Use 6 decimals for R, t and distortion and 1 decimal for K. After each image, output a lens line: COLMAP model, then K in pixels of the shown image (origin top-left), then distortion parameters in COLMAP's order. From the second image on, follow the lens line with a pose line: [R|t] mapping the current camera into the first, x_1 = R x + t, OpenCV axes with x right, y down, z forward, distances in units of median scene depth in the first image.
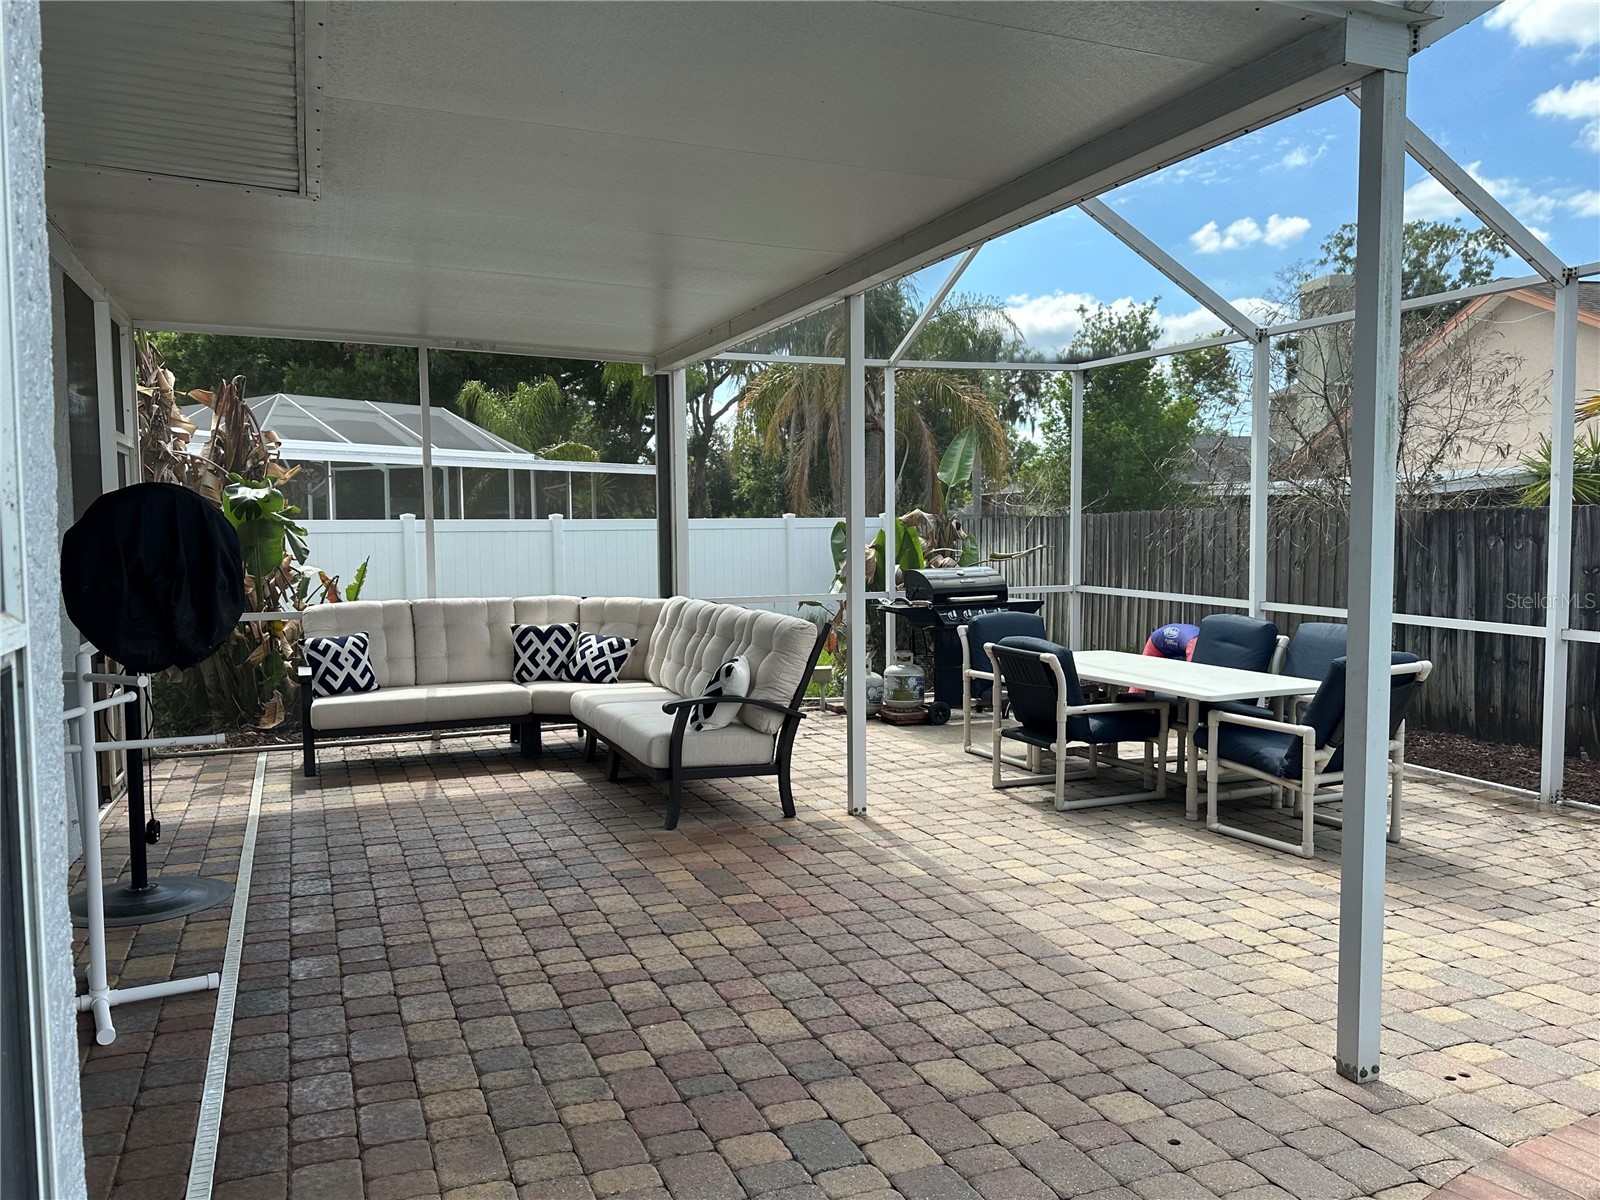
lens RADIAL K [[1216.8, 0, 809.9], [0, 1216.8, 602.1], [0, 0, 1]] dist [0.131489, -0.206889]
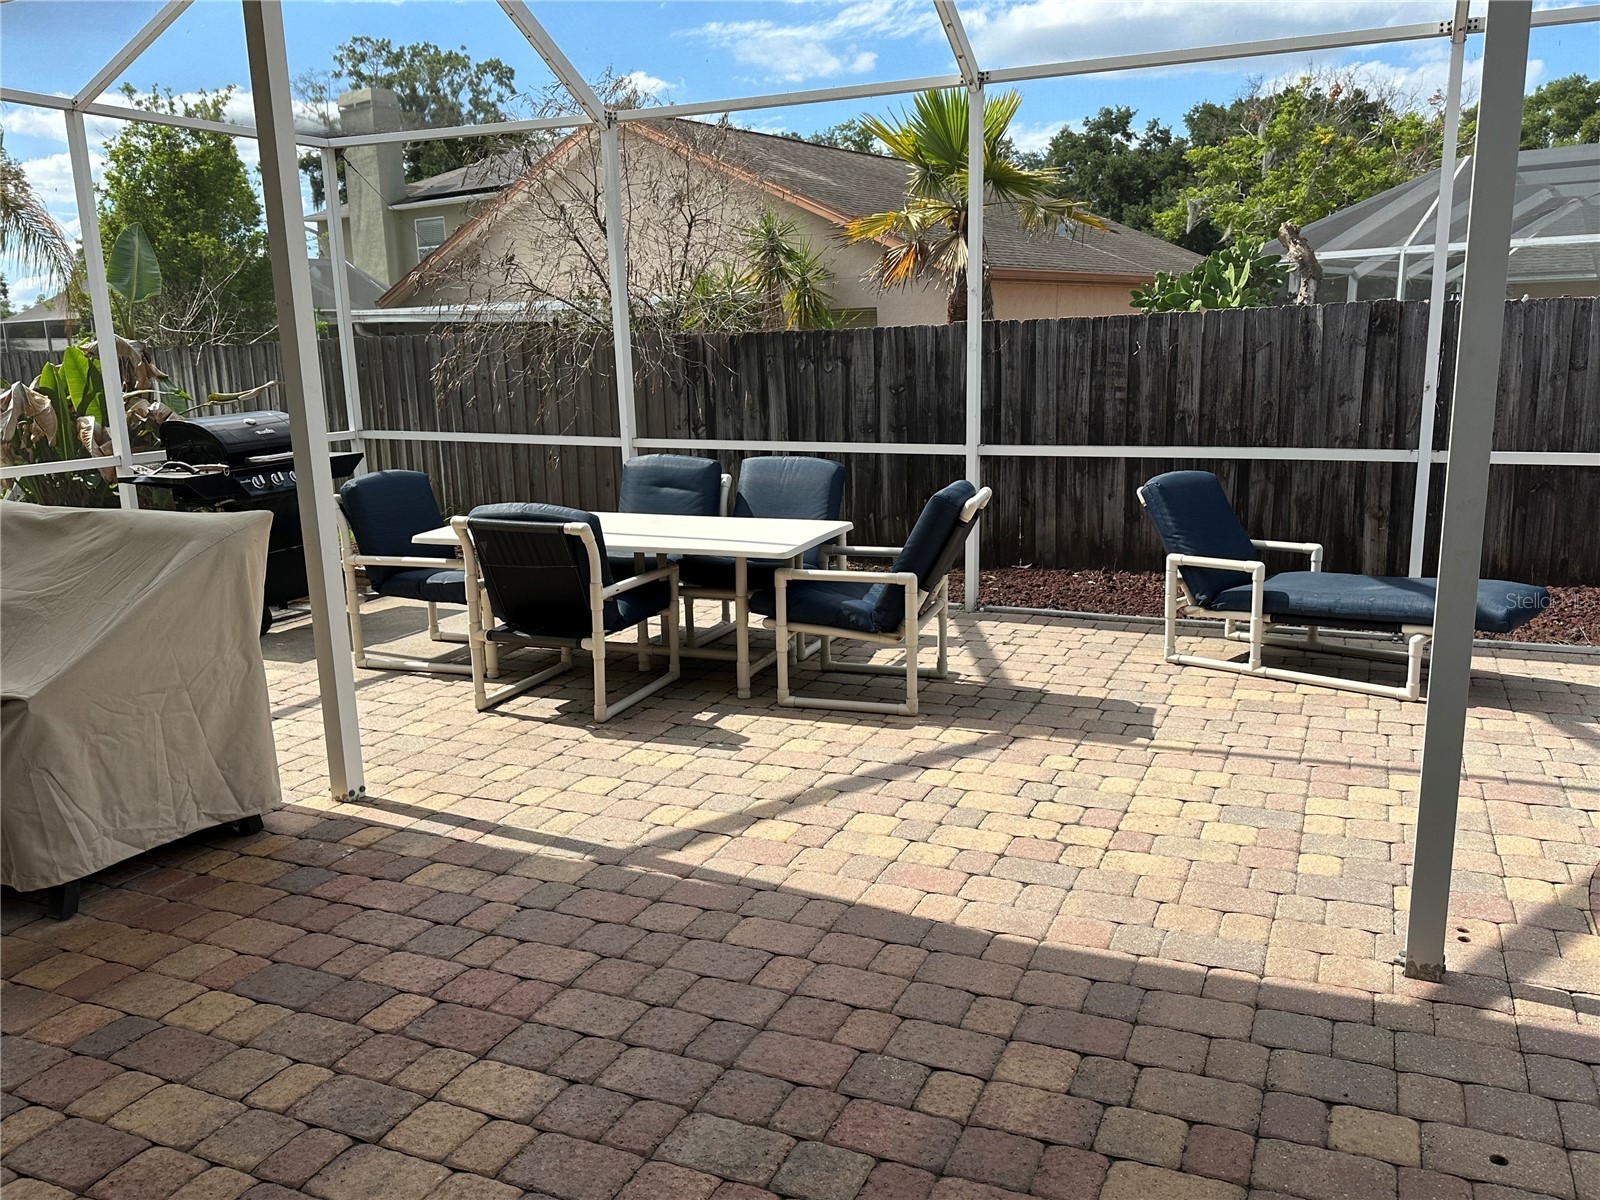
lens RADIAL K [[1216.8, 0, 809.9], [0, 1216.8, 602.1], [0, 0, 1]] dist [0.131489, -0.206889]
pose [[0.724336, -0.153334, 0.672181, -0.215702], [0.064560, 0.985756, 0.155296, -0.017336], [-0.686418, -0.069091, 0.723917, 0.365196]]
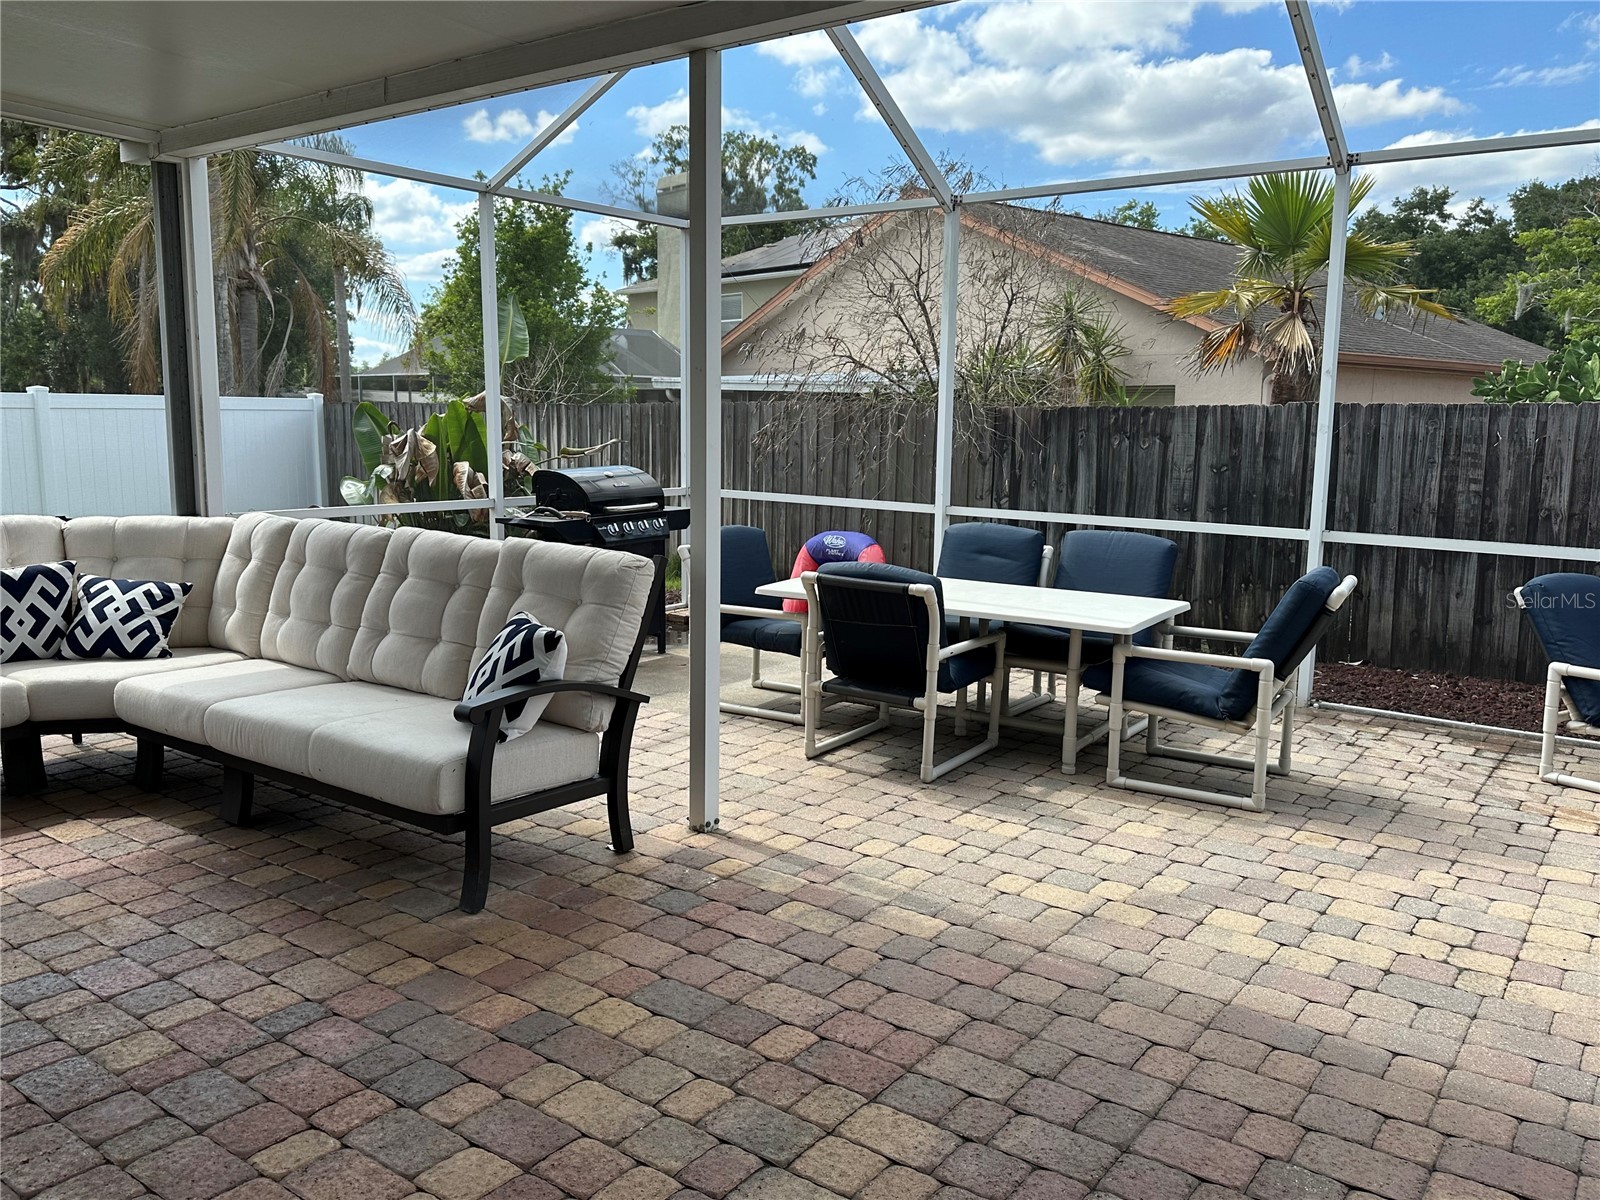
lens RADIAL K [[1223.6, 0, 799.9], [0, 1223.6, 577.6], [0, 0, 1]] dist [0.128546, -0.215751]
pose [[0.855595, -0.049026, 0.515319, -0.272554], [0.014060, 0.997339, 0.071540, -0.018643], [-0.517455, -0.053964, 0.854007, 0.389936]]
